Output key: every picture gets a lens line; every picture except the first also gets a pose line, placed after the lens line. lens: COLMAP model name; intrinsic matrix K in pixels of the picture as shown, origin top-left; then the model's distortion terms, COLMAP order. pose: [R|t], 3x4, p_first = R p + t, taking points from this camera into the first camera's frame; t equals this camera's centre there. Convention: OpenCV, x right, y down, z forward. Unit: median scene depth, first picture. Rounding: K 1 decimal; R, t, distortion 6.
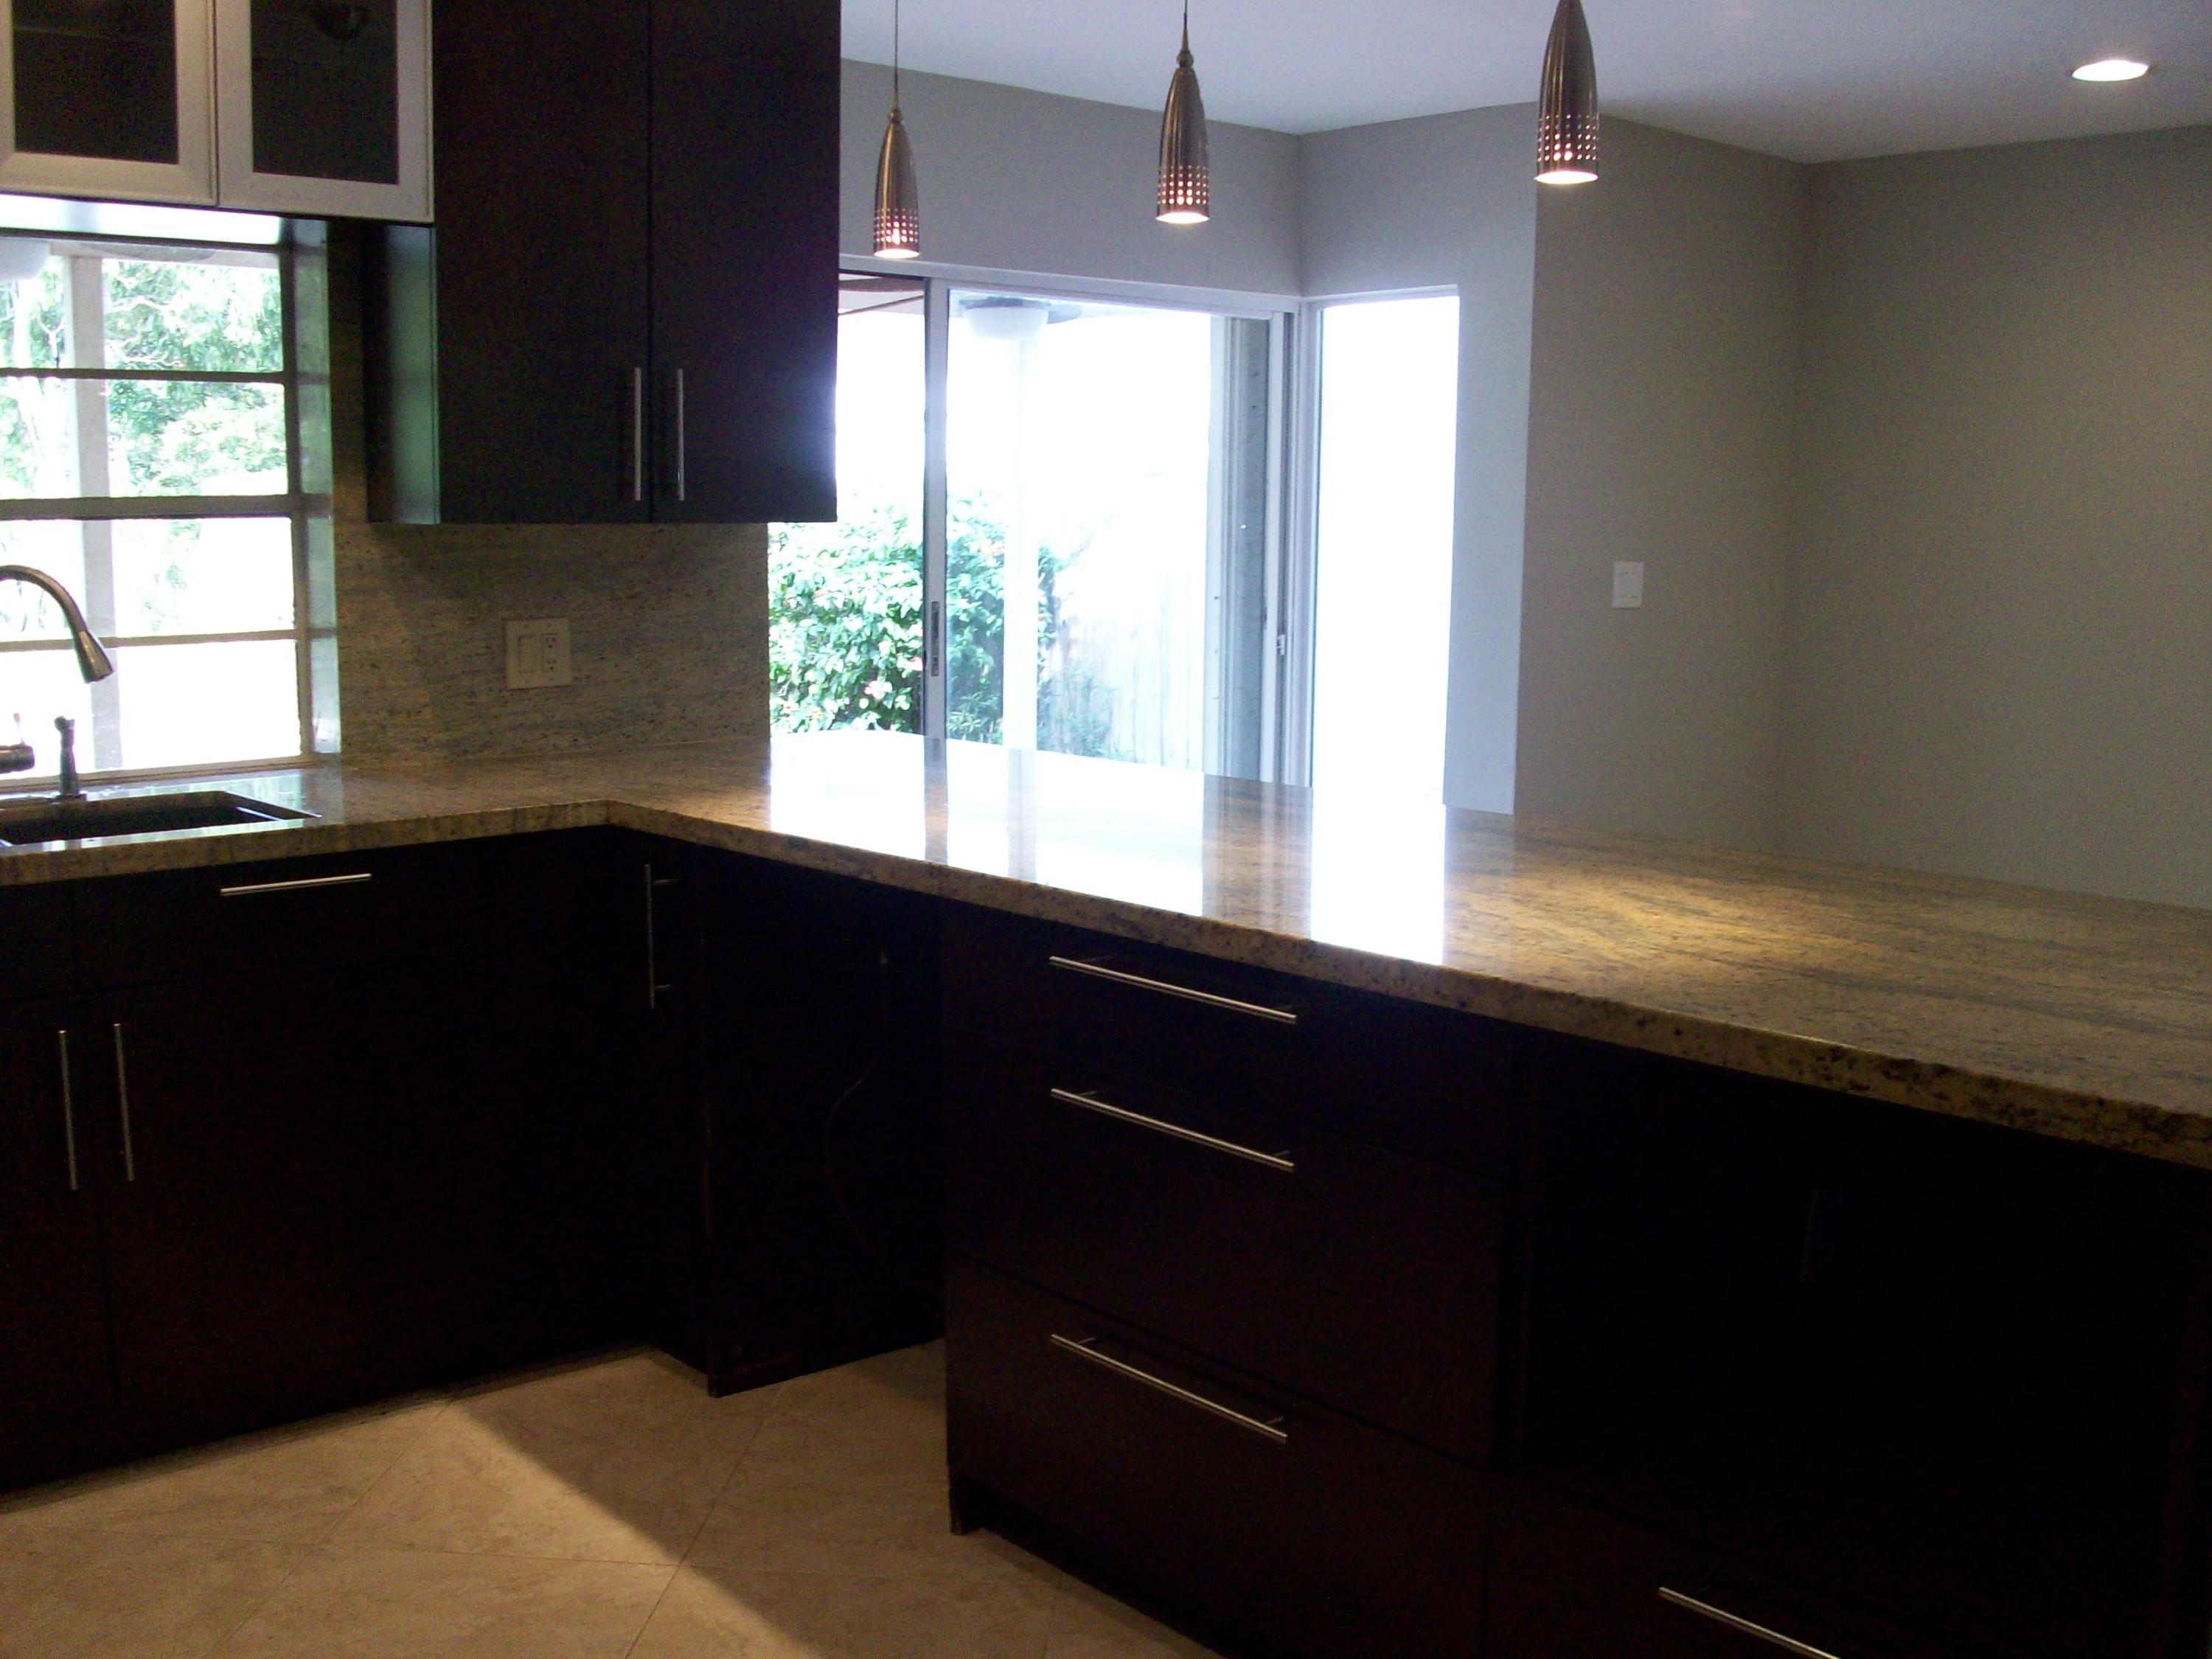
lens RADIAL K [[2236.0, 0, 1106.0], [0, 2236.0, 829.5], [0, 0, 1]] dist [-0.157134, 0.000622]
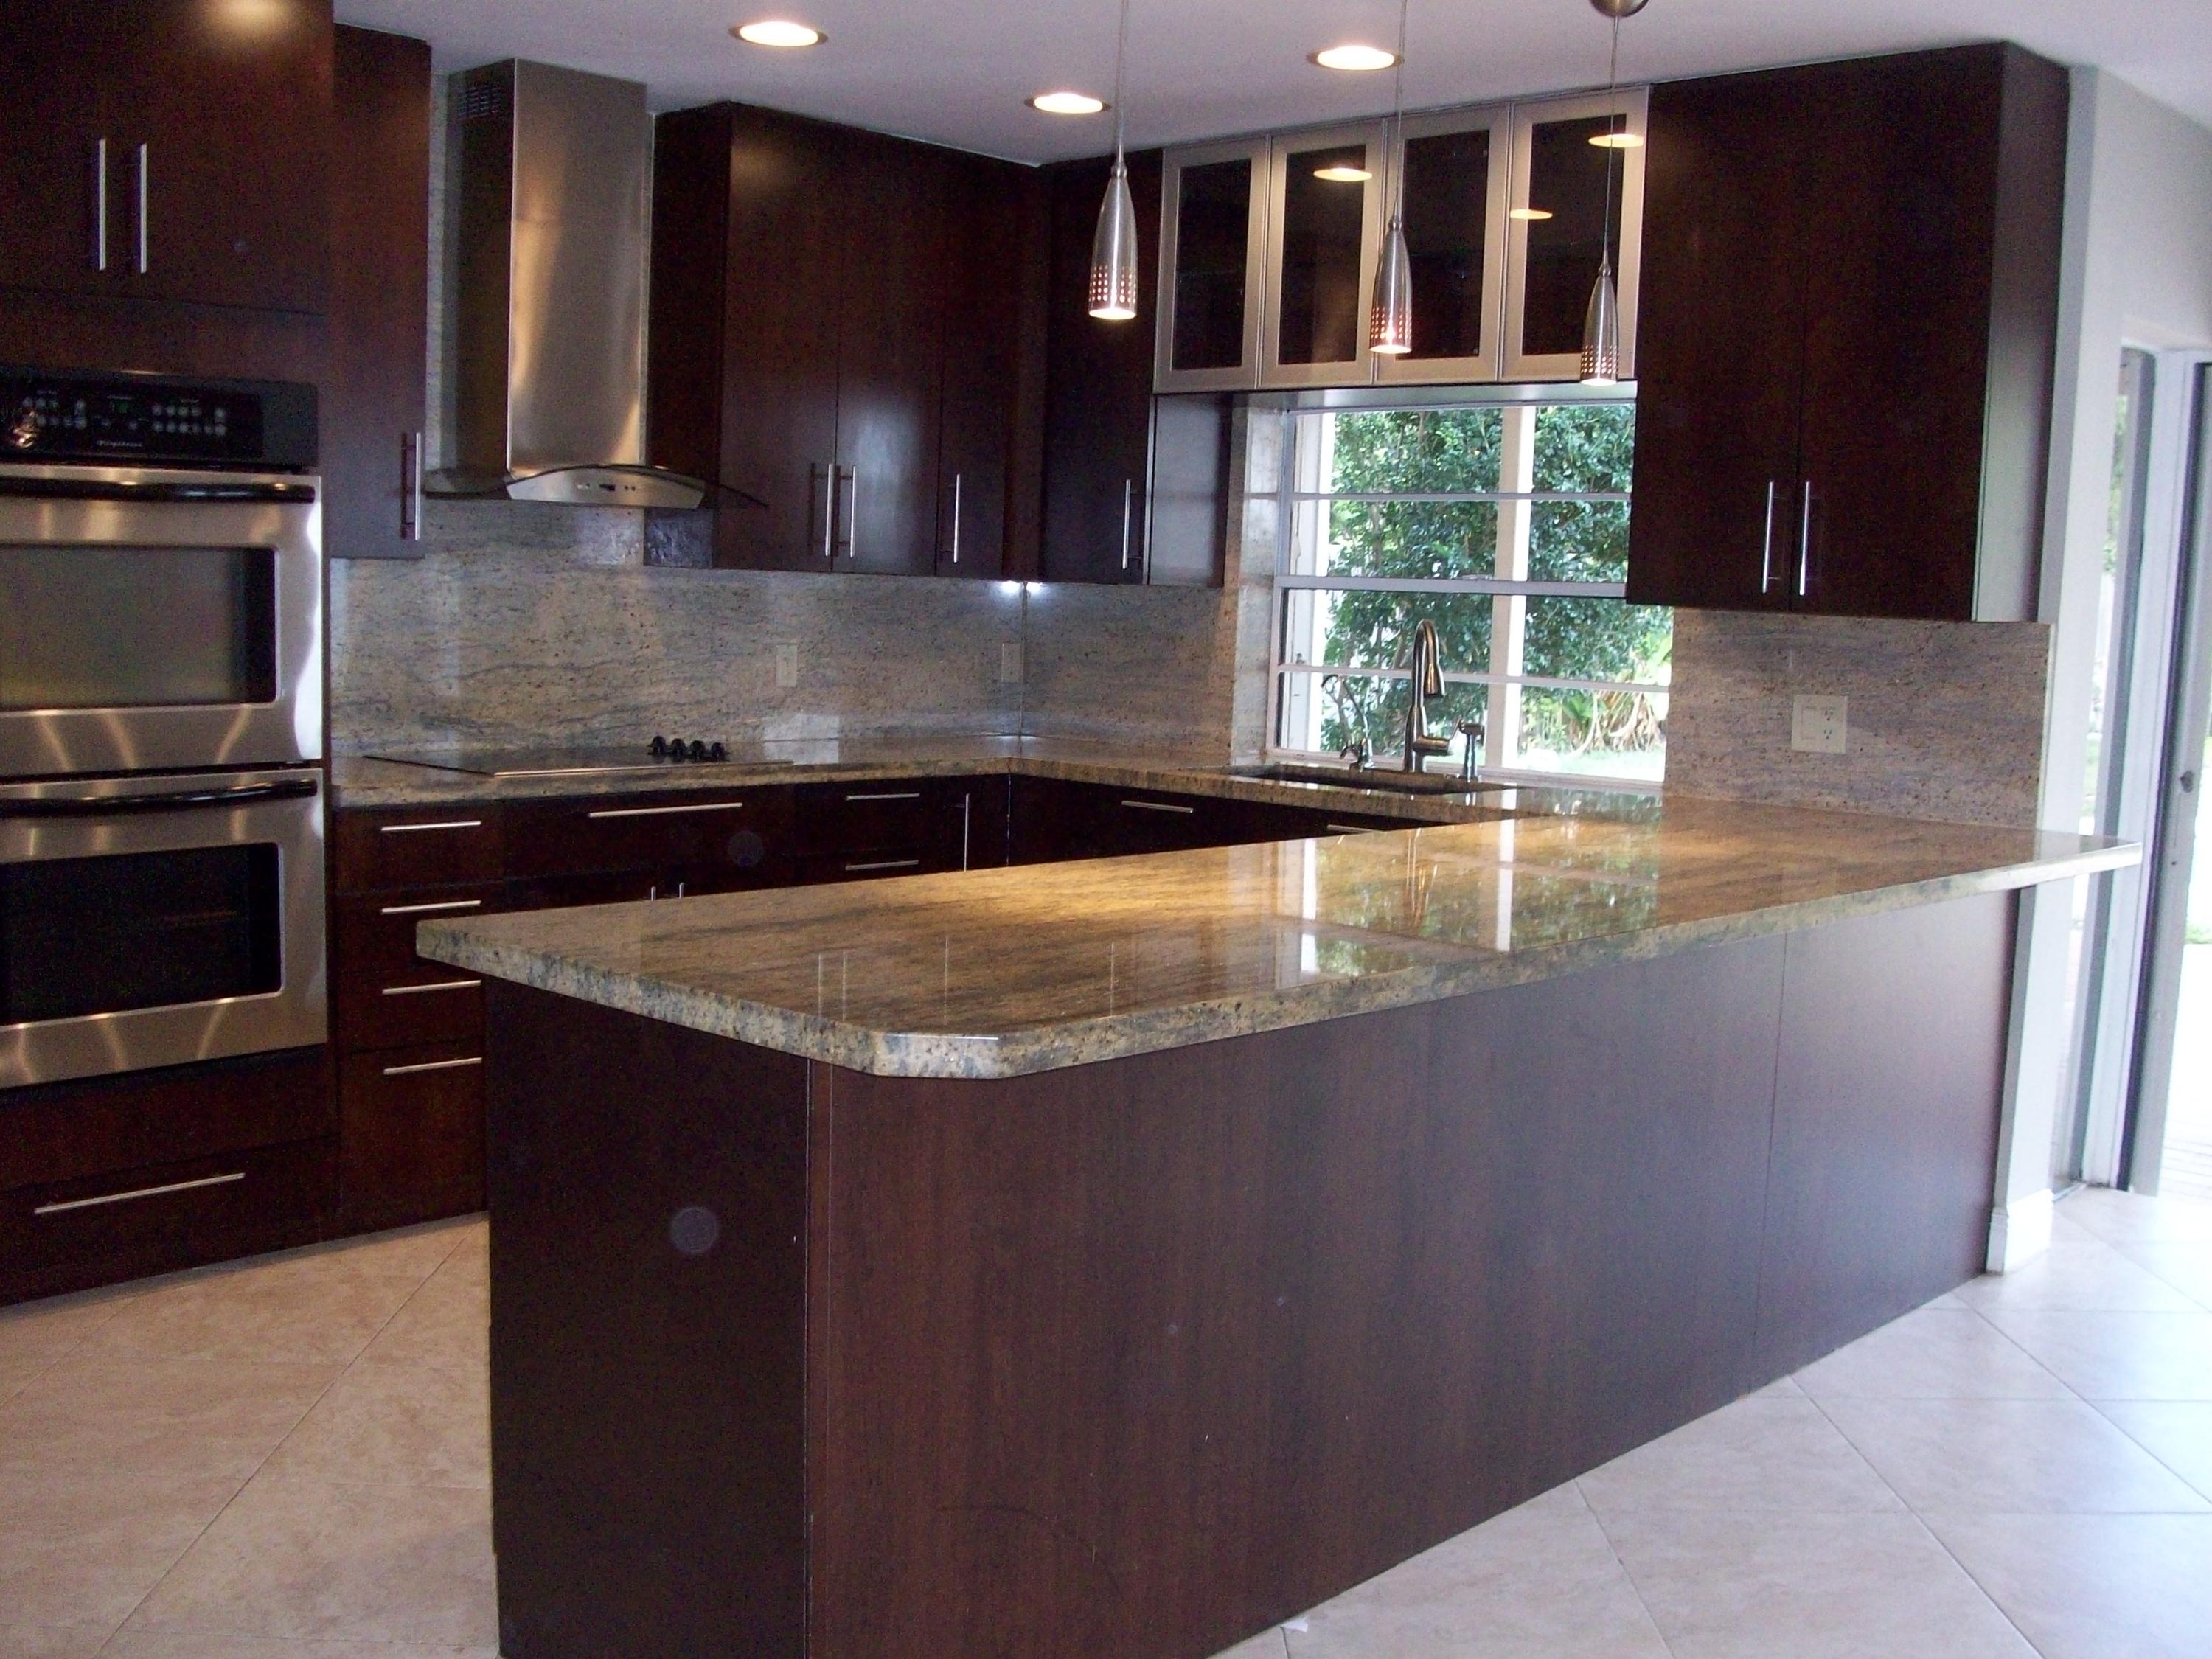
lens RADIAL K [[2236.0, 0, 1106.0], [0, 2236.0, 829.5], [0, 0, 1]] dist [-0.157134, 0.000622]
pose [[0.077446, 0.101765, -0.991789, 0.906331], [-0.170661, 0.981448, 0.087377, -0.062733], [0.982281, 0.162493, 0.093377, 0.530665]]
